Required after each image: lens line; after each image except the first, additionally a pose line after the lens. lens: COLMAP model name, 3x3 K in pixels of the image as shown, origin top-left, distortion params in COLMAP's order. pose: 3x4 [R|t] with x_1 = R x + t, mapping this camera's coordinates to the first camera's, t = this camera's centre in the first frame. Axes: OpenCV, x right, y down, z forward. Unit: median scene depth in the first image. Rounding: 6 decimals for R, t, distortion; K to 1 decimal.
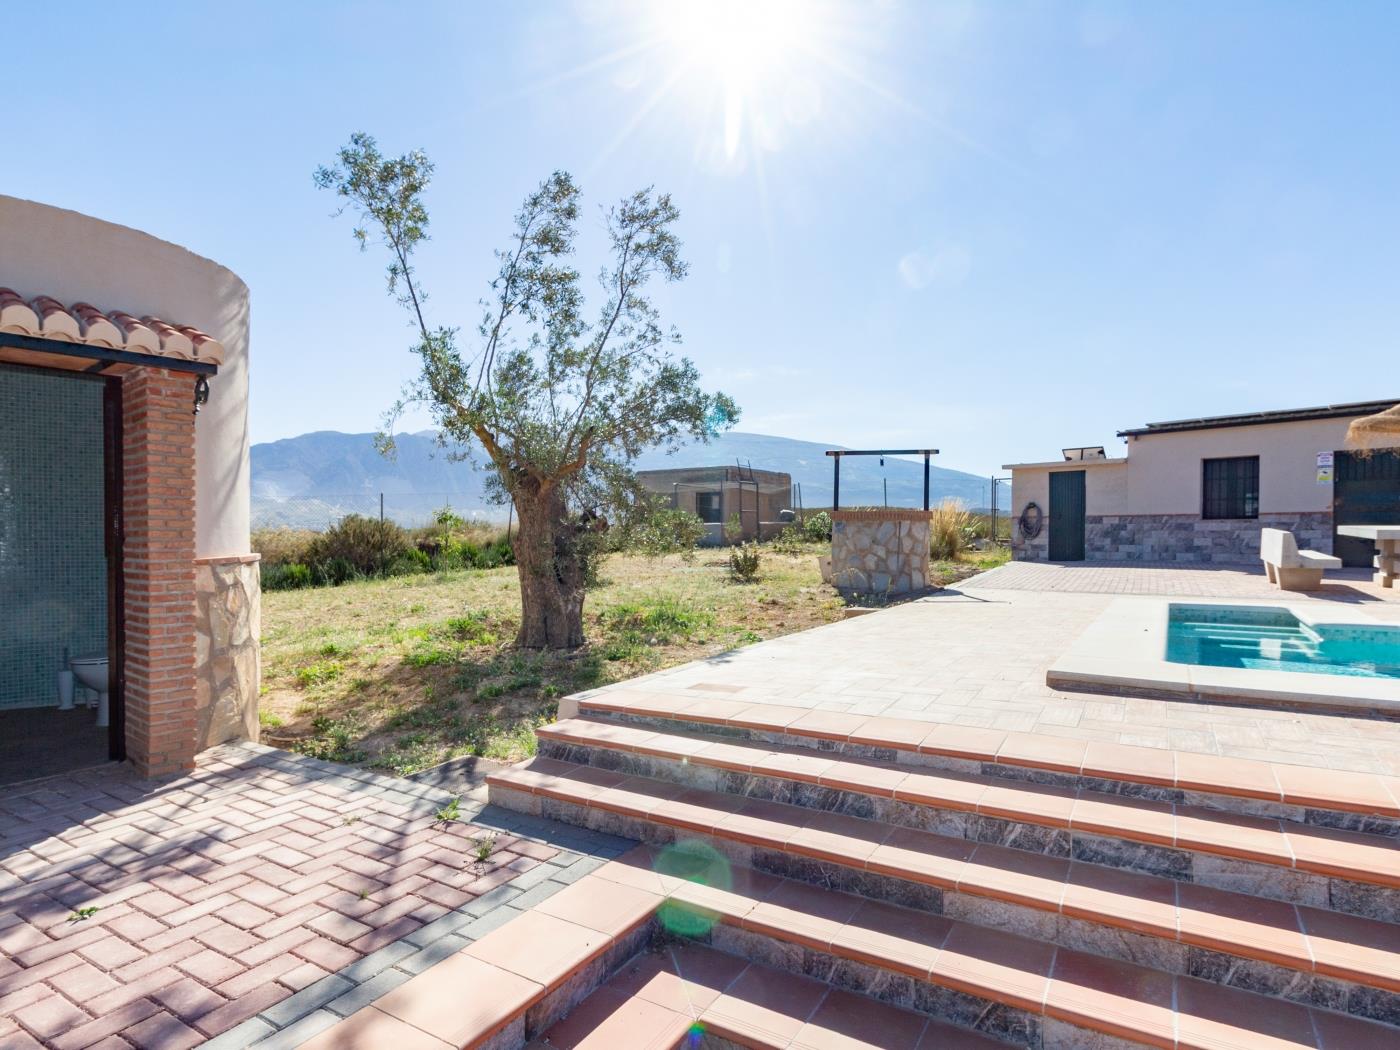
lens RADIAL K [[760.0, 0, 703.7], [0, 760.0, 535.0], [0, 0, 1]] dist [0.001533, 0.001399]
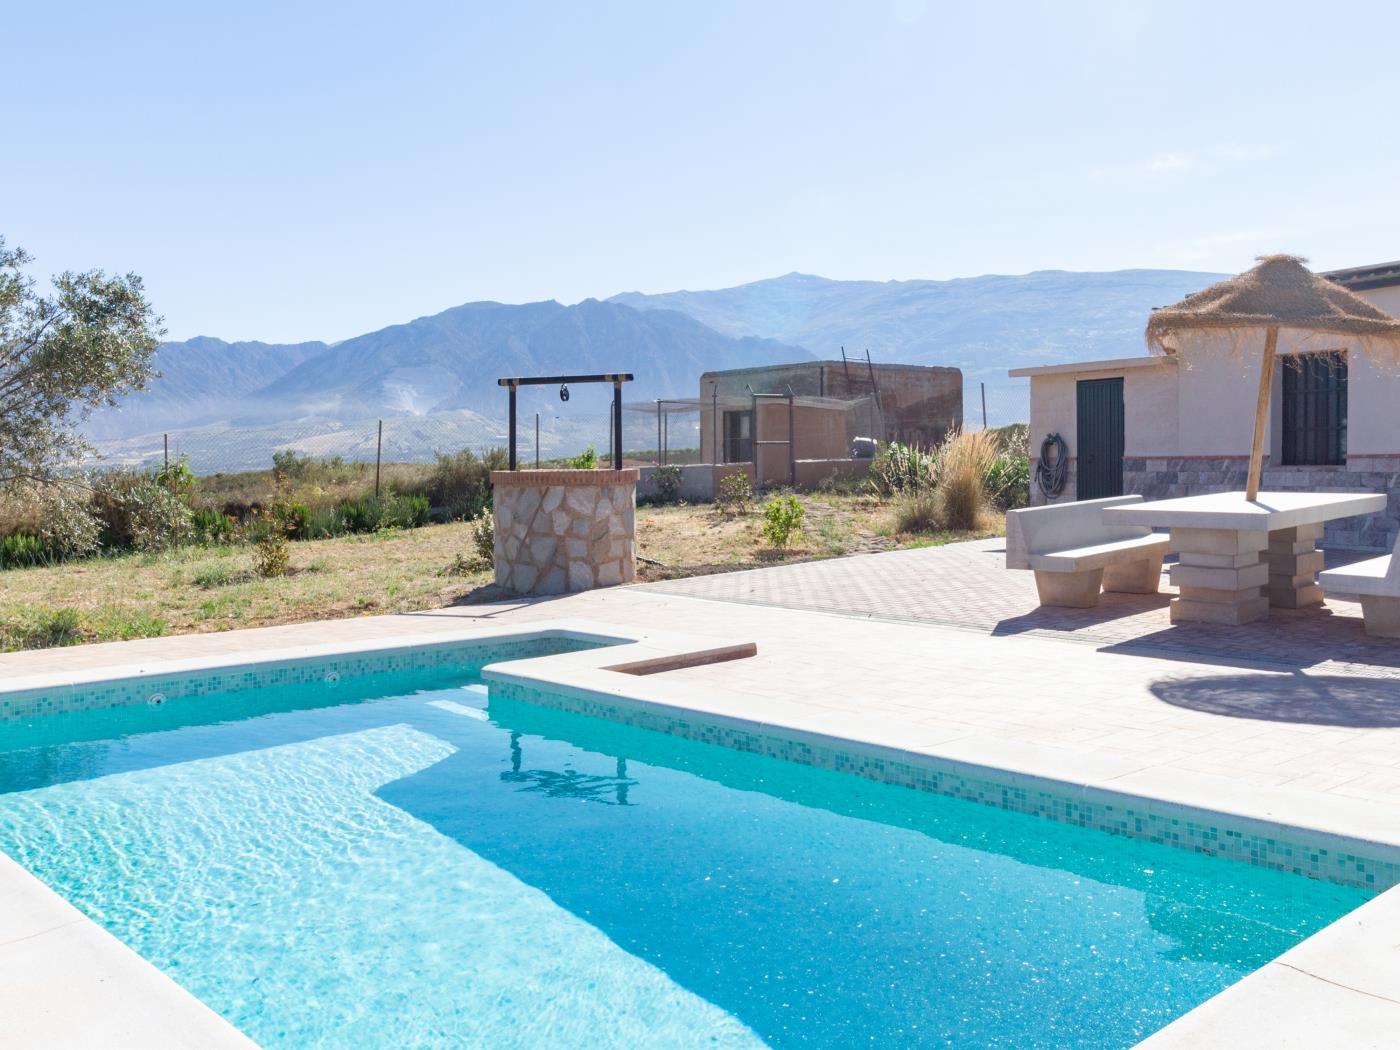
lens RADIAL K [[1290.7, 0, 665.0], [0, 1290.7, 522.6], [0, 0, 1]] dist [0.001556, -0.000438]
pose [[0.953434, 0.001288, -0.301599, 0.522392], [0.013109, 0.998869, 0.045707, -0.028177], [0.301317, -0.047532, 0.952339, -0.031552]]
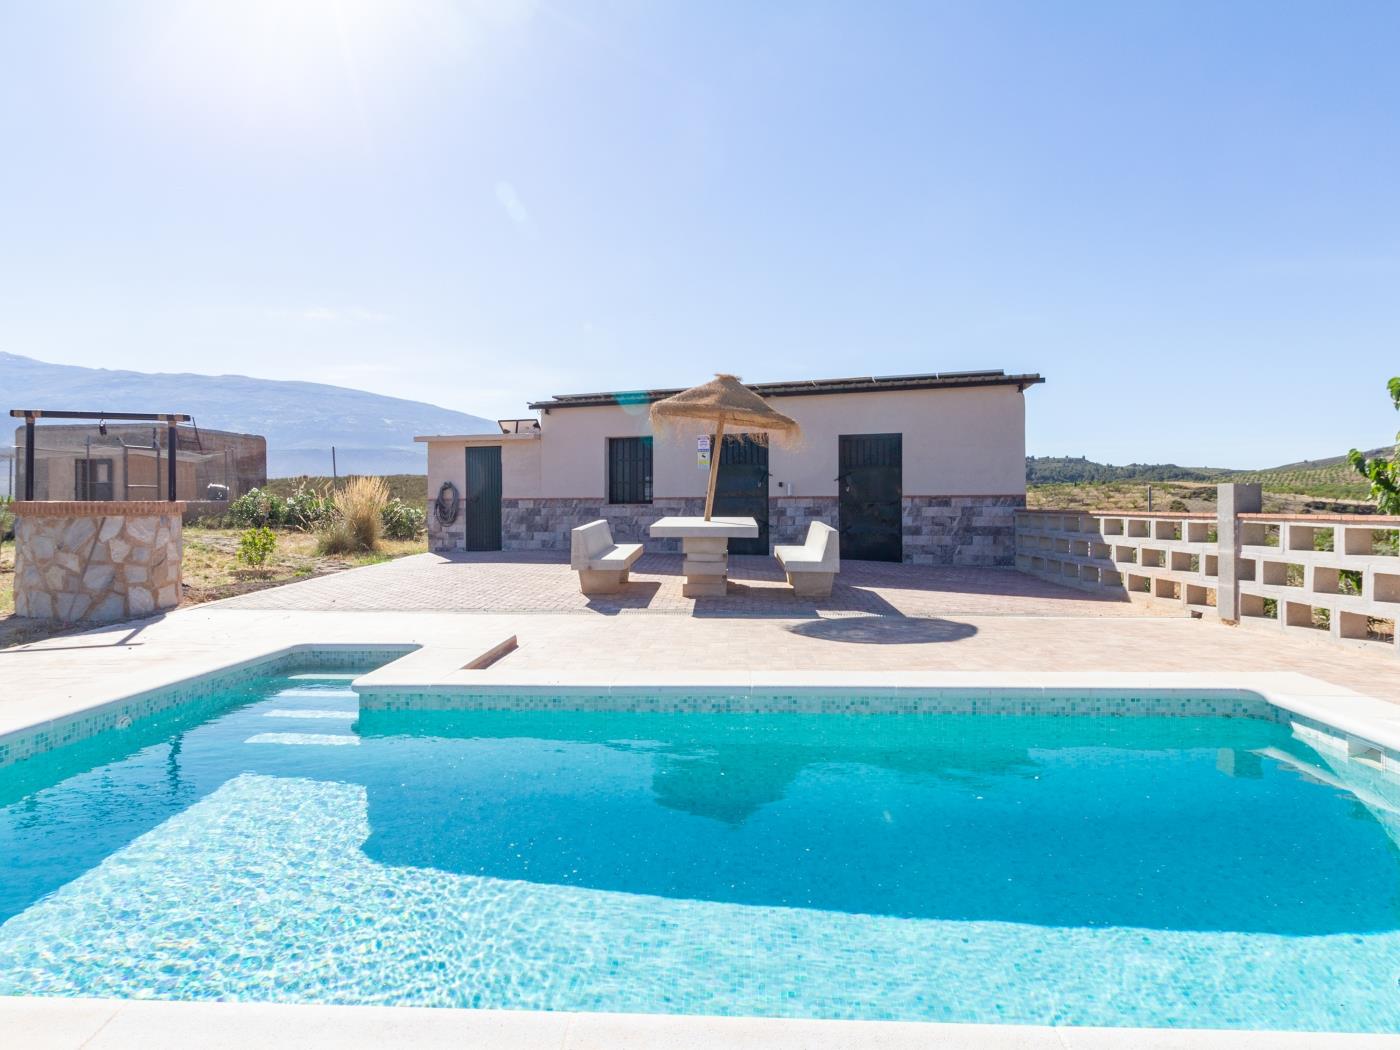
lens RADIAL K [[833.4, 0, 691.3], [0, 833.4, 511.7], [0, 0, 1]] dist [0.000462, 0.000204]
pose [[0.887939, -0.009549, 0.459862, 0.287941], [0.005826, 0.999938, 0.009515, -0.020388], [-0.459924, -0.005770, 0.887940, 0.064241]]
